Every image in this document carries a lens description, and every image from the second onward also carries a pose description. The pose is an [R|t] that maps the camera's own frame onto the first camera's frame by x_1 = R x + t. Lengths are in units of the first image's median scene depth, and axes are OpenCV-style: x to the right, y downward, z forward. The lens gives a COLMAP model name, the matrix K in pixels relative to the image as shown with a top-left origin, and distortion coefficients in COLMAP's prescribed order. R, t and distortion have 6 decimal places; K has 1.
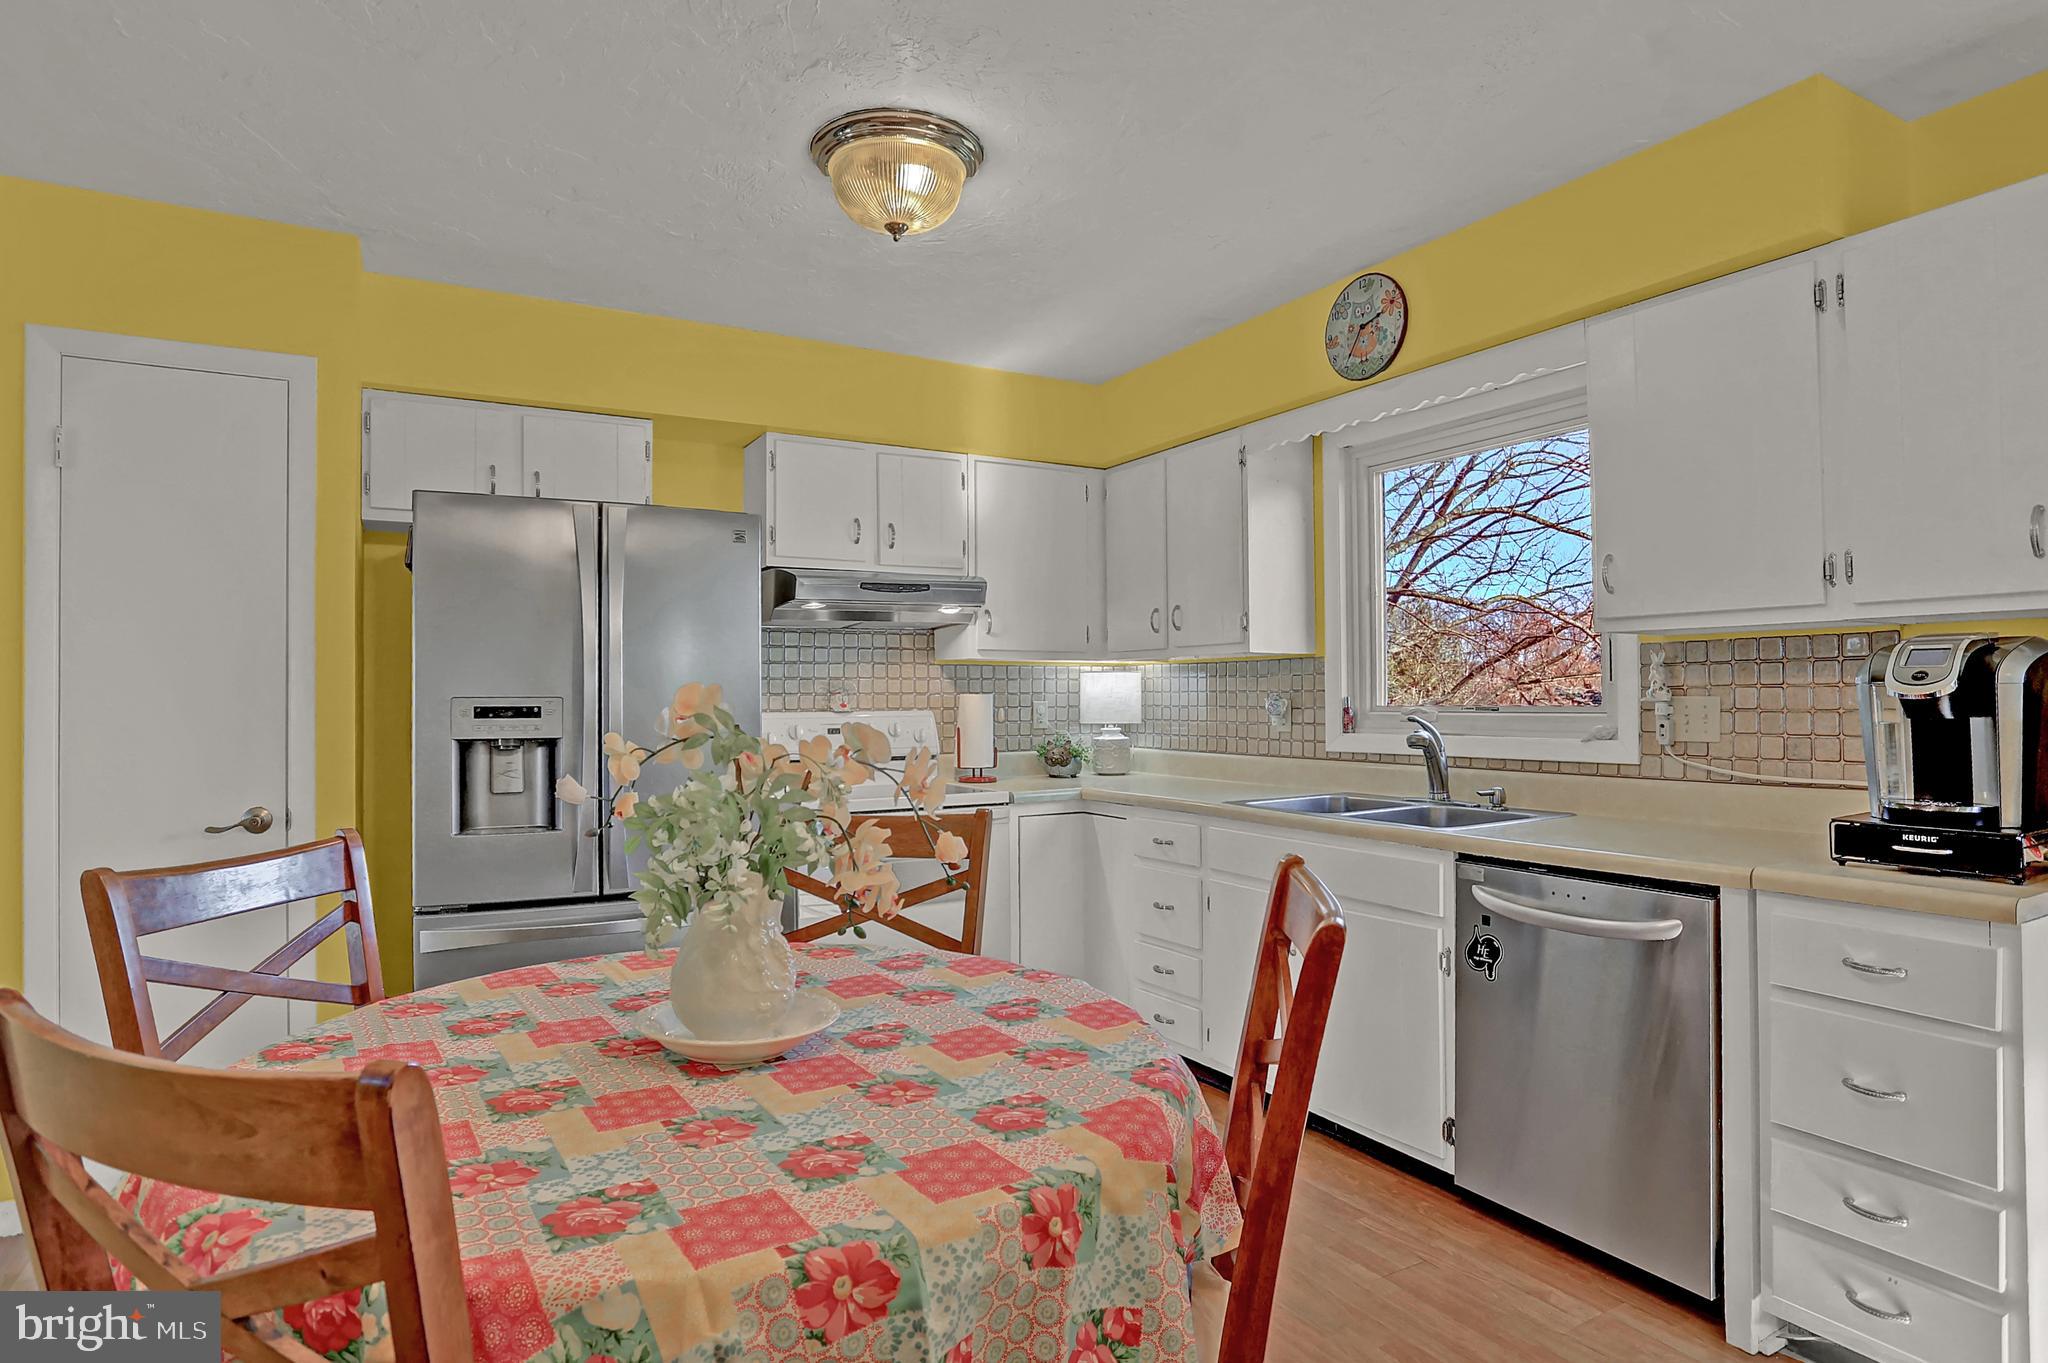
lens RADIAL K [[1132.1, 0, 1024.0], [0, 1132.1, 681.5], [0, 0, 1]] dist [-0.075771, 0.019951]
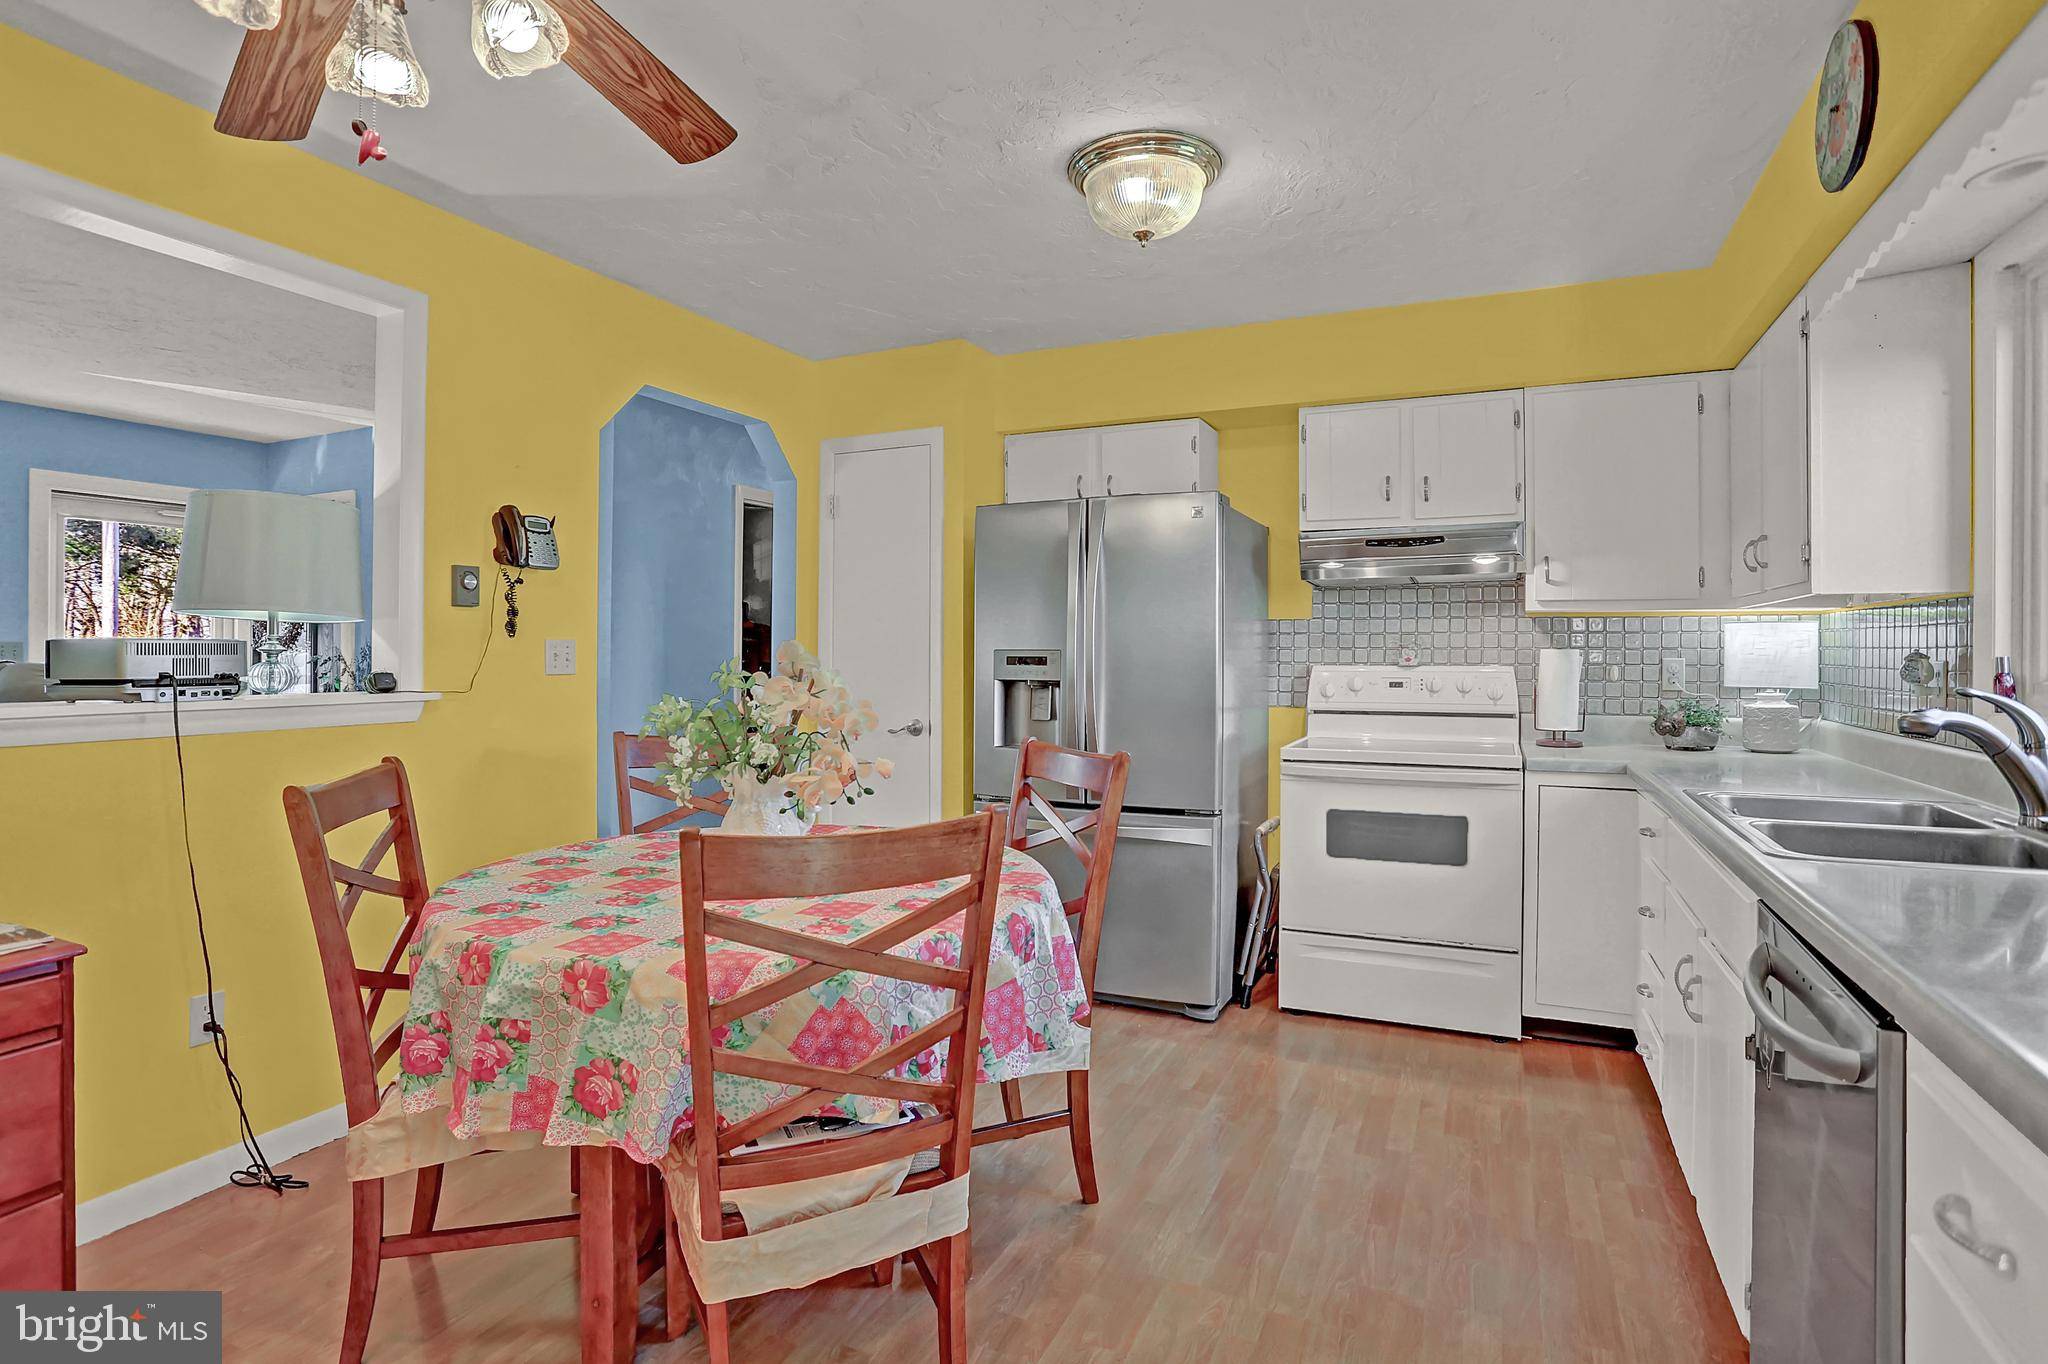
lens RADIAL K [[1026.2, 0, 971.5], [0, 1026.2, 655.0], [0, 0, 1]] dist [-0.073486, 0.036192]
pose [[0.545949, 0.010544, -0.837752, 0.426985], [0.006851, 0.999831, 0.017049, -0.001447], [0.837791, -0.015048, 0.545784, 0.189108]]
